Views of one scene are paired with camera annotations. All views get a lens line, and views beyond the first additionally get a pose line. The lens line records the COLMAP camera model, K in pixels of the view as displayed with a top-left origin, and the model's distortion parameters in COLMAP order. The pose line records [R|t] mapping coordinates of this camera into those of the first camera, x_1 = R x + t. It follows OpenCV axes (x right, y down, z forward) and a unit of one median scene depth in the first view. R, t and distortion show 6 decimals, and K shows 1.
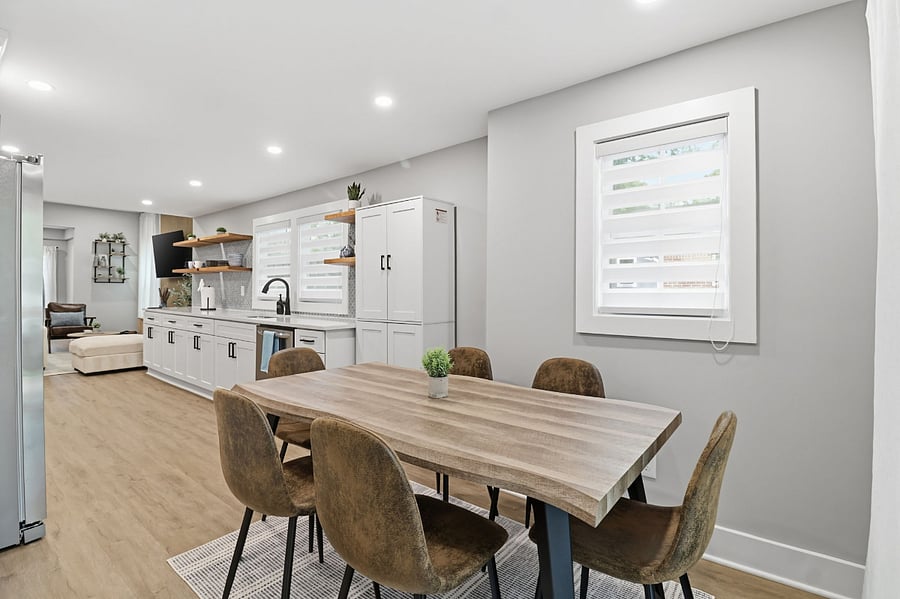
lens RADIAL K [[424.0, 0, 446.6], [0, 424.0, 289.3], [0, 0, 1]] dist [0.000114, -0.011699]
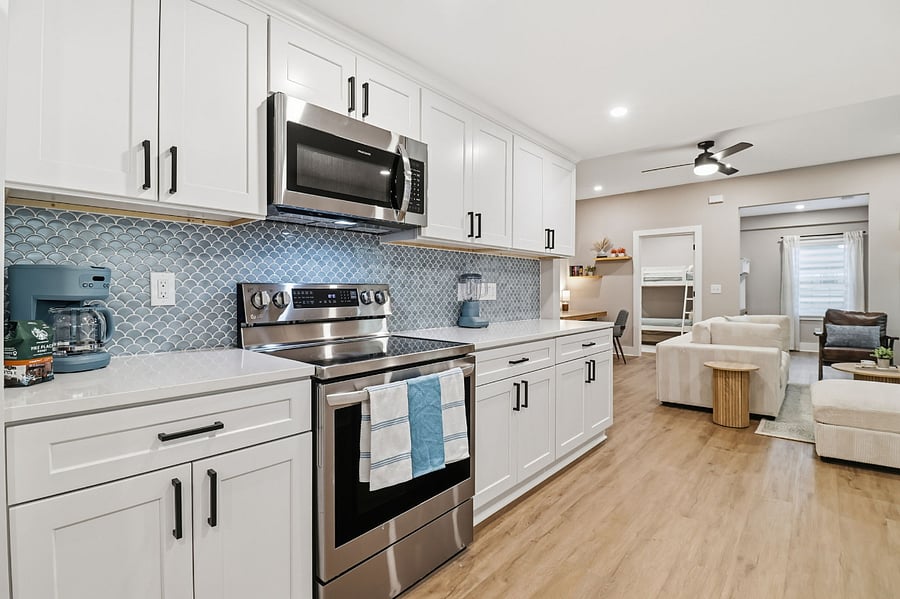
lens RADIAL K [[424.0, 0, 446.6], [0, 424.0, 289.3], [0, 0, 1]] dist [0.000114, -0.011699]
pose [[-0.029441, -0.001027, -0.999566, -0.255307], [-0.011449, 0.999934, -0.000690, 0.007720], [0.999501, 0.011424, -0.029451, 0.415953]]
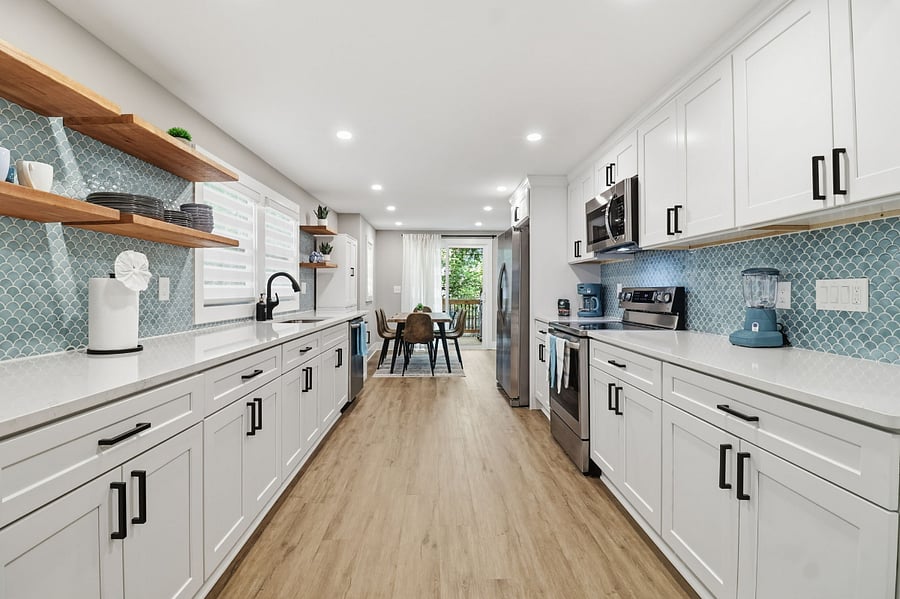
lens RADIAL K [[424.0, 0, 446.6], [0, 424.0, 289.3], [0, 0, 1]] dist [0.000114, -0.011699]
pose [[-0.660200, 0.002991, 0.751084, -0.748339], [0.008258, 0.999961, 0.003276, 0.003424], [-0.751044, 0.008365, -0.660199, 0.777581]]
